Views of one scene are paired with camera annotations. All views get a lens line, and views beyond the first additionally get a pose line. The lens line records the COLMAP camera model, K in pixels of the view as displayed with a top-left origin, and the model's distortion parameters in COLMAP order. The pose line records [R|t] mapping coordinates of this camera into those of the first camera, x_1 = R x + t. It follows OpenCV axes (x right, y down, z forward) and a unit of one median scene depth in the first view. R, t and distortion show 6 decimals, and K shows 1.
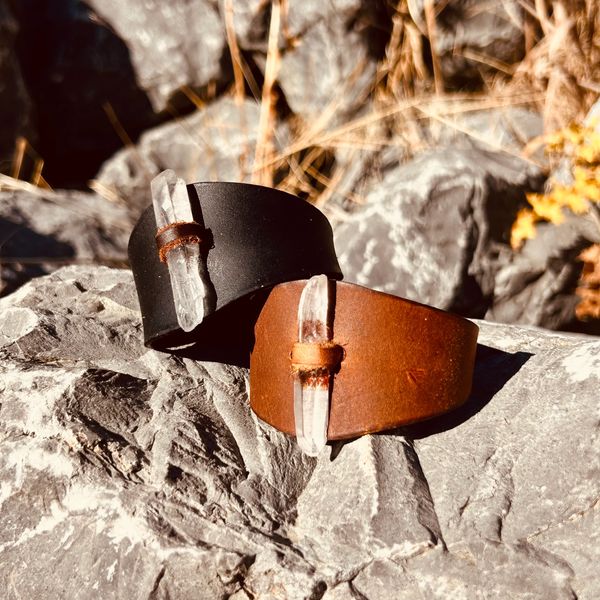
lens RADIAL K [[991.9, 0, 300.0], [0, 991.9, 300.0], [0, 0, 1]] dist [0.110341, -0.210496]
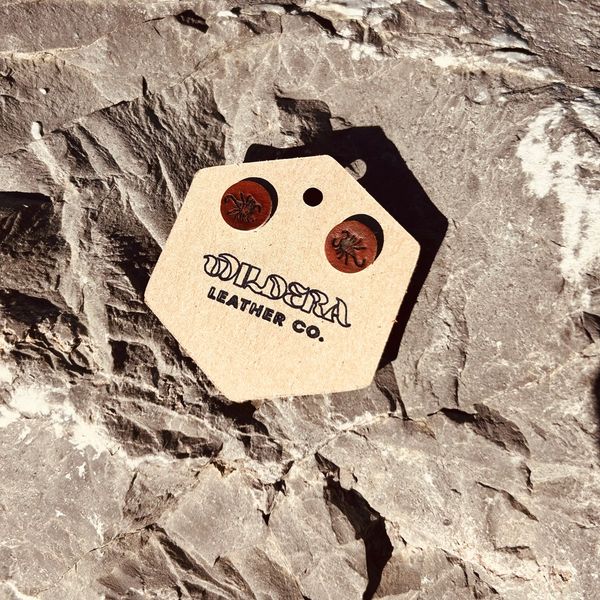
lens RADIAL K [[1008.3, 0, 282.1], [0, 1008.3, 210.9], [0, 0, 1]] dist [0.138164, -0.156324]
pose [[0.986370, -0.145182, 0.077435, -0.025985], [0.058509, 0.749325, 0.659612, -0.524036], [-0.153788, -0.646091, 0.747607, 0.318396]]
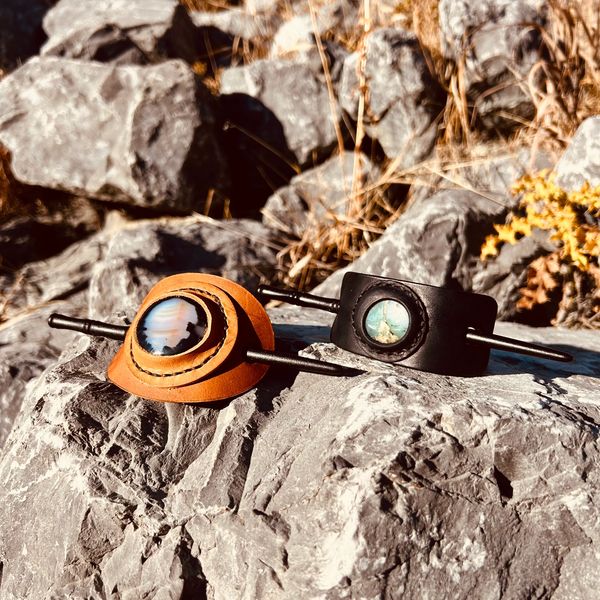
lens RADIAL K [[608.7, 0, 297.6], [0, 608.7, 310.7], [0, 0, 1]] dist [0.002272, -0.013937]
pose [[0.967832, 0.008950, -0.251440, 0.434358], [0.014295, 0.995797, 0.090471, -0.158675], [0.251193, -0.091155, 0.963635, 0.050580]]
